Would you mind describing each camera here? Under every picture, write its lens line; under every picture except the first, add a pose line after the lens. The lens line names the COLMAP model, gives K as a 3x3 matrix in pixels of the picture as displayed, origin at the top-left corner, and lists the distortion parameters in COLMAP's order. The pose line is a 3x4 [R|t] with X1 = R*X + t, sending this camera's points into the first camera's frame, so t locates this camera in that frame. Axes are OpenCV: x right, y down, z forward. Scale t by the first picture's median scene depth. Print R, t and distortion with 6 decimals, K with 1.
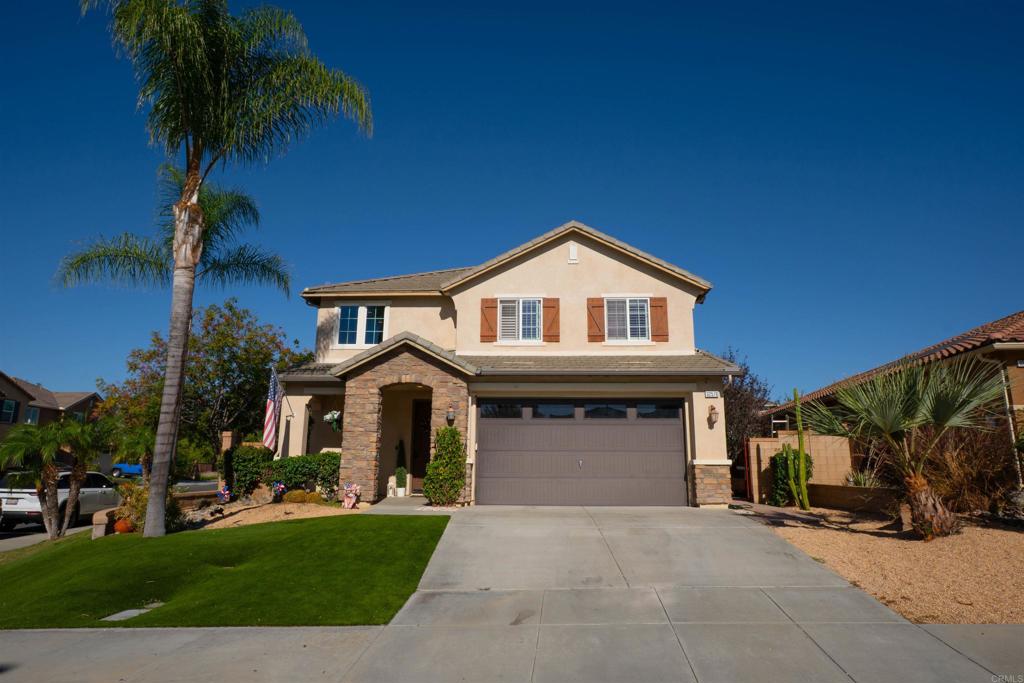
lens RADIAL K [[589.3, 0, 499.1], [0, 589.3, 345.9], [0, 0, 1]] dist [-0.000907, -0.000385]
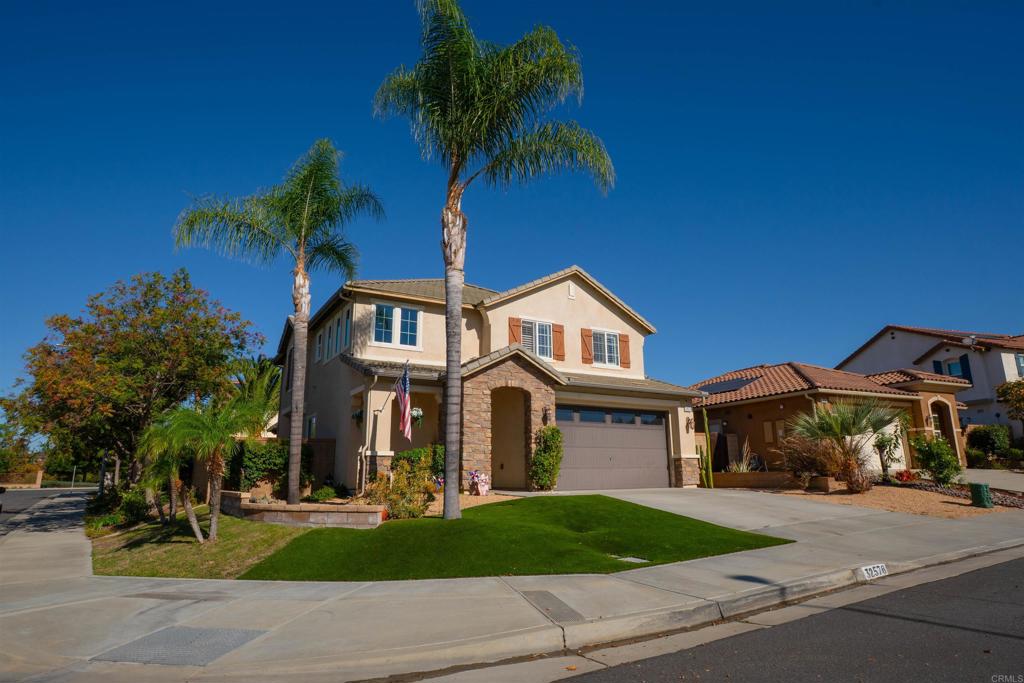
lens RADIAL K [[589.3, 0, 499.1], [0, 589.3, 345.9], [0, 0, 1]] dist [-0.000907, -0.000385]
pose [[0.830930, 0.106697, 0.546051, -0.695052], [-0.098373, 0.994151, -0.044561, 0.030827], [-0.547612, -0.016689, 0.836566, 0.037303]]
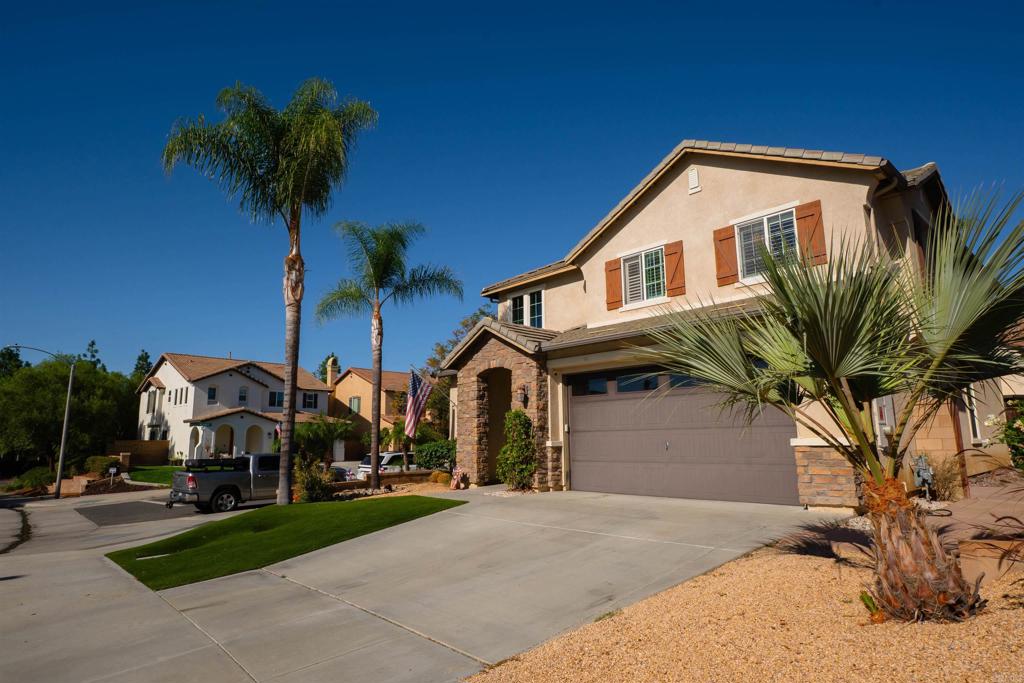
lens RADIAL K [[565.6, 0, 512.0], [0, 565.6, 341.5], [0, 0, 1]] dist [-0.002501, -0.000313]
pose [[0.721654, -0.135421, -0.678879, 0.451813], [0.159442, 0.986828, -0.027362, 0.041481], [0.673642, -0.088496, 0.733740, 0.263090]]
